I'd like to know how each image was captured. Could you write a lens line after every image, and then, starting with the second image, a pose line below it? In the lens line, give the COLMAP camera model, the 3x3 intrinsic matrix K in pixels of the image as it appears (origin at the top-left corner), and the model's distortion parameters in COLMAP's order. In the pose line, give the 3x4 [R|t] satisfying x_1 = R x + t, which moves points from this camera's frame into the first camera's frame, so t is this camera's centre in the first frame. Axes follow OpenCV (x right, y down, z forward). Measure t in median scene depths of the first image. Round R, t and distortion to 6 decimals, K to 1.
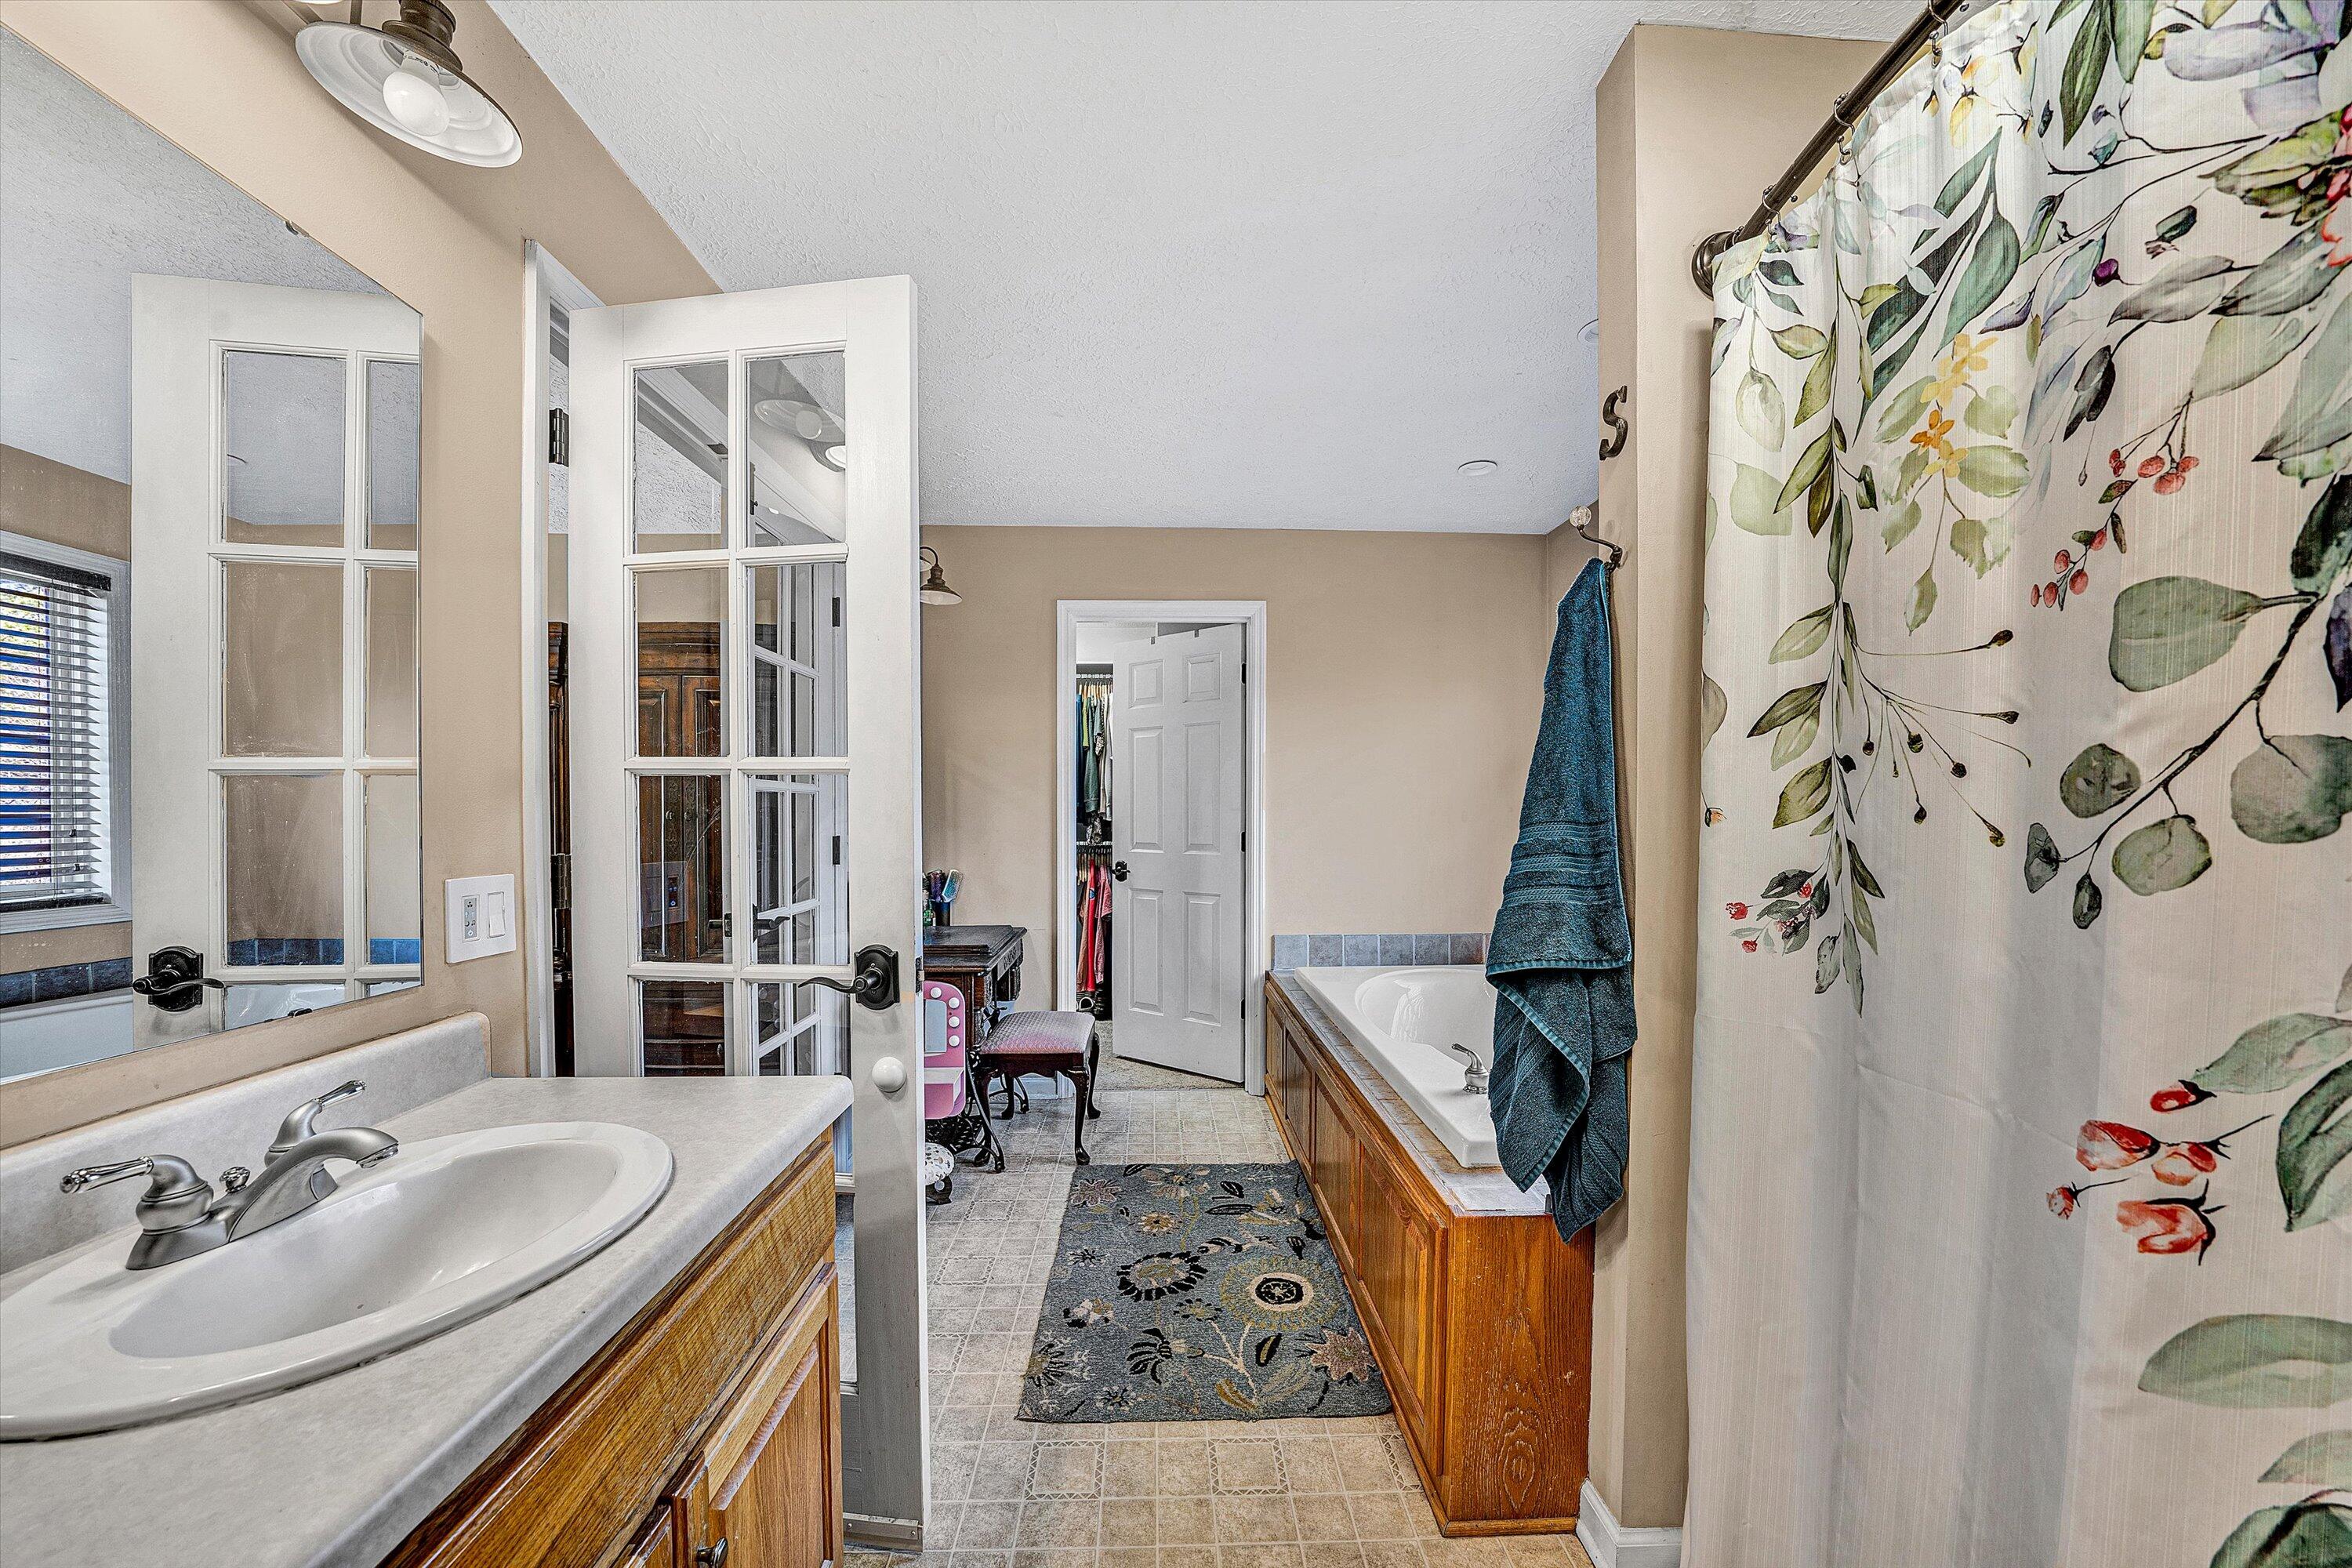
lens RADIAL K [[881.3, 0, 1169.2], [0, 881.3, 777.4], [0, 0, 1]] dist [-0.013768, 0.000248]
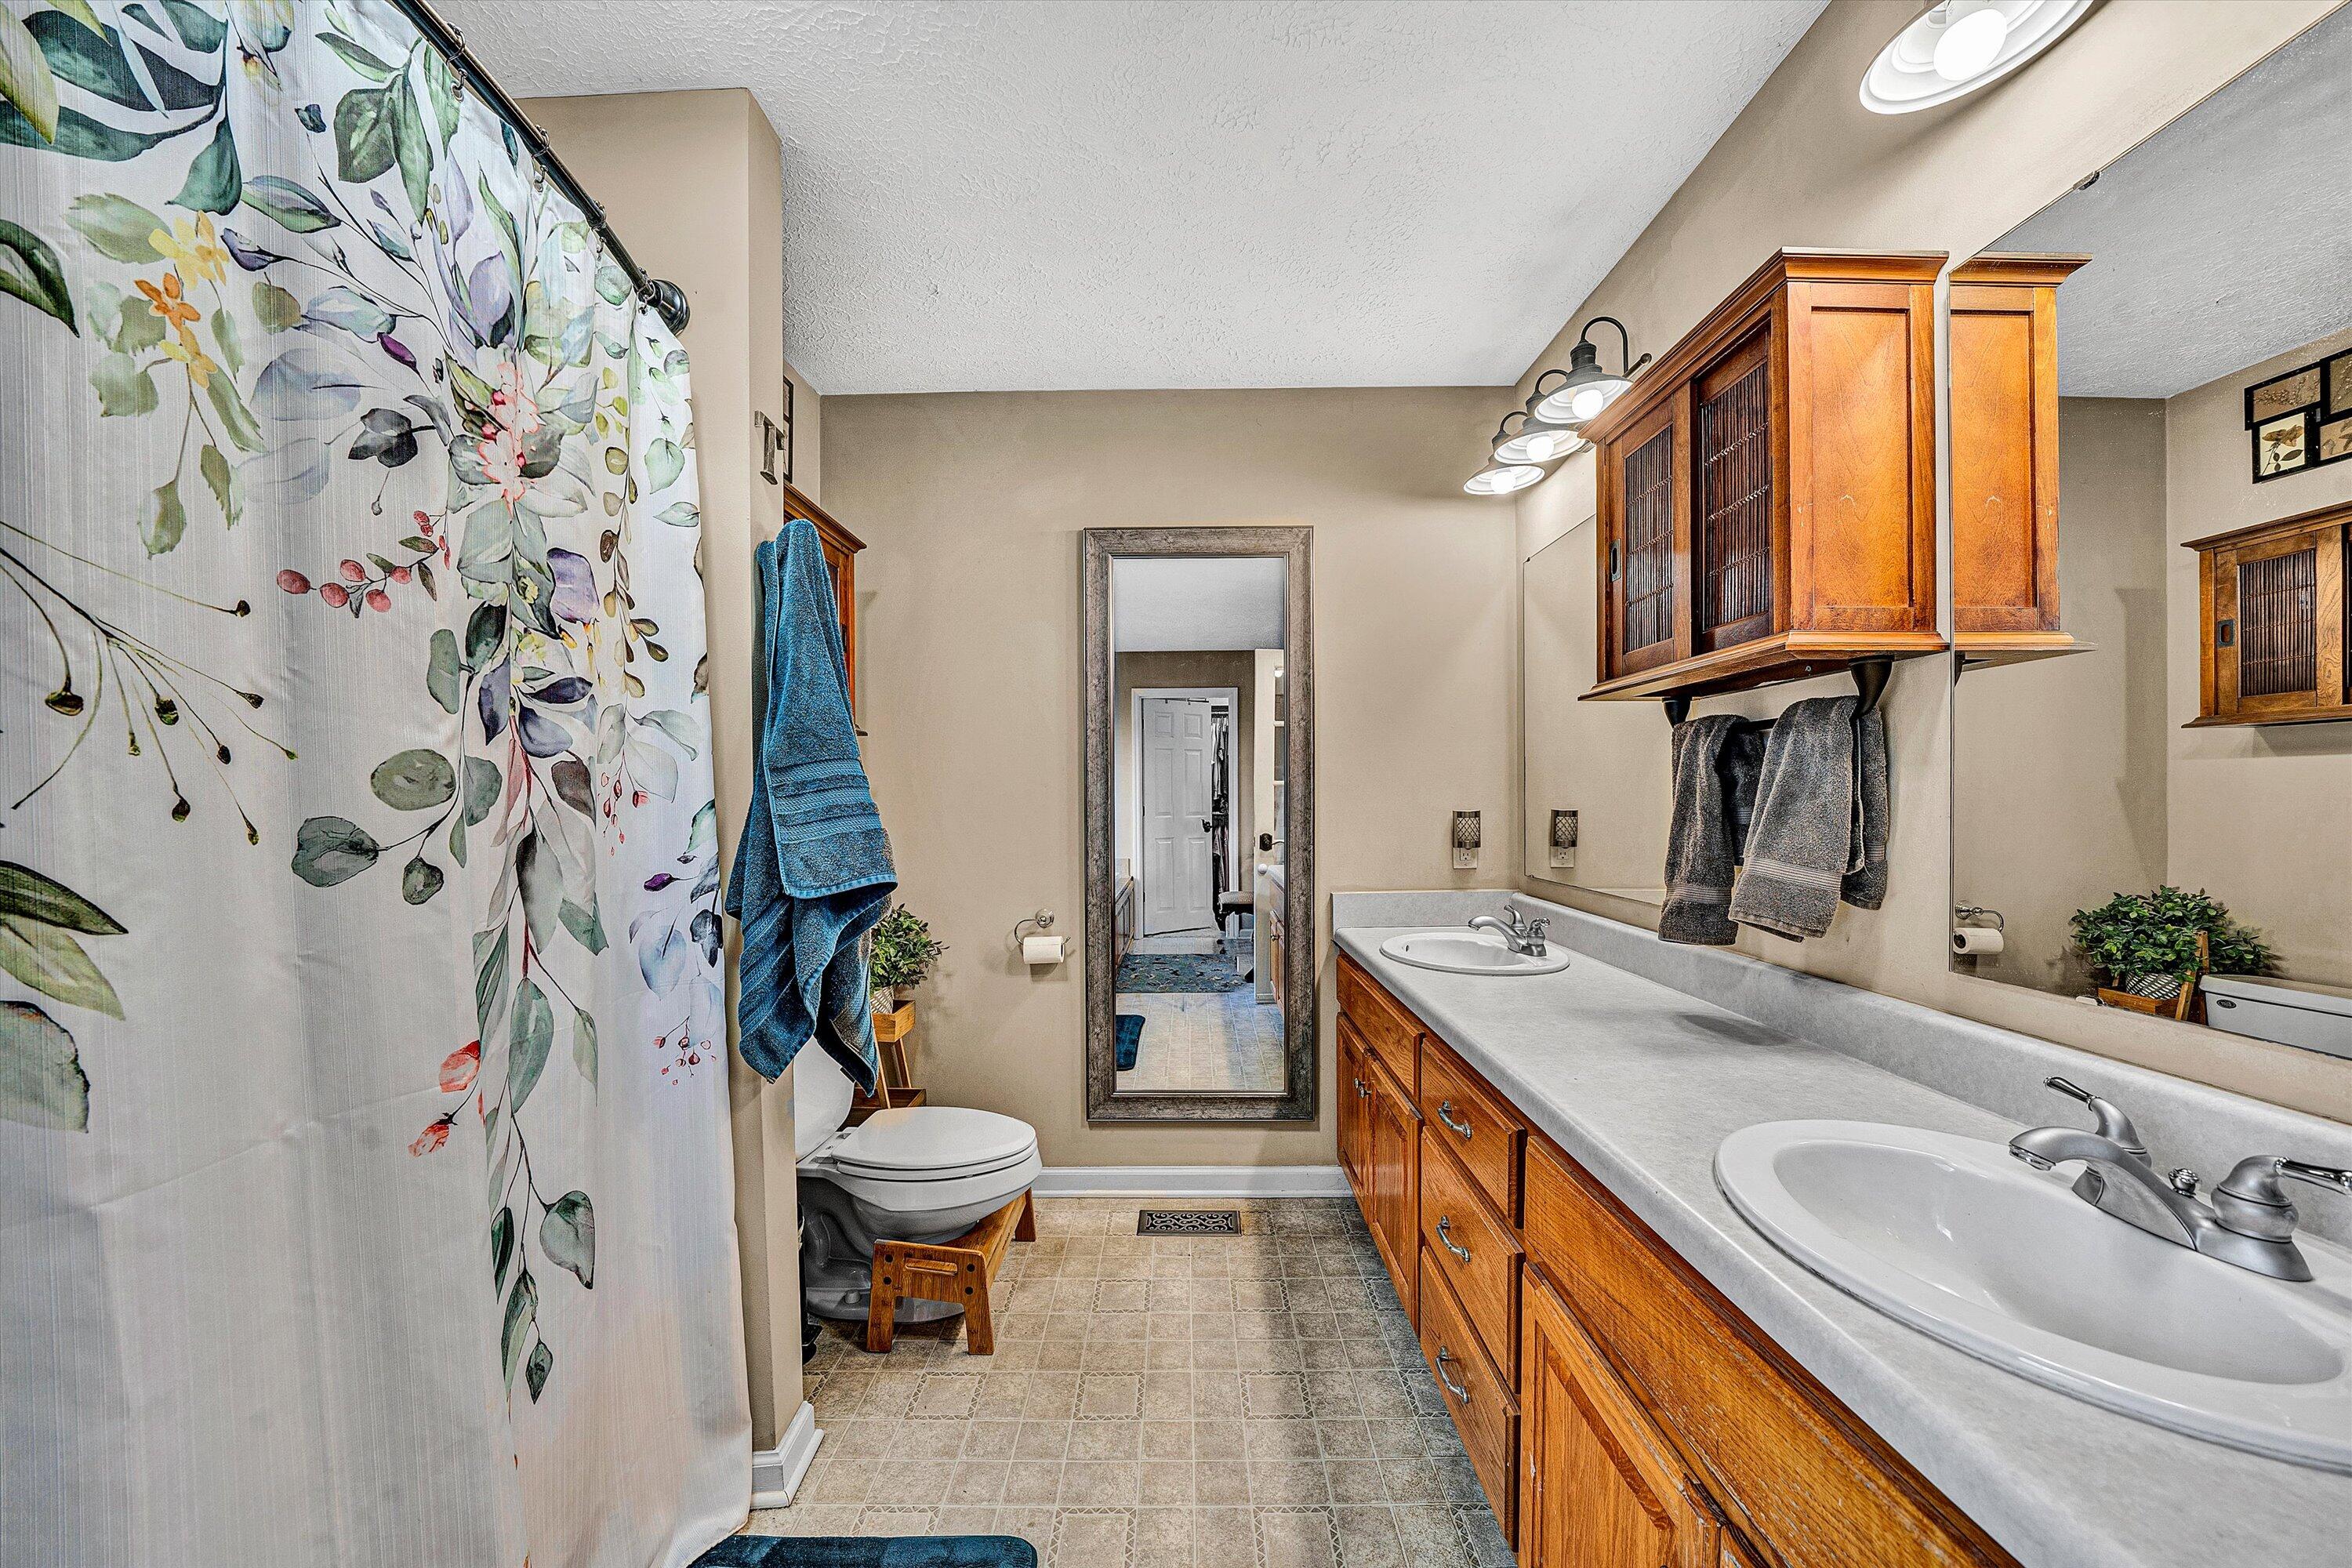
lens RADIAL K [[881.3, 0, 1169.2], [0, 881.3, 777.4], [0, 0, 1]] dist [-0.013768, 0.000248]
pose [[-0.999068, 0.008553, 0.042304, -0.018469], [0.005556, 0.997498, -0.070473, 0.084119], [-0.042801, -0.070173, -0.996616, 1.976418]]
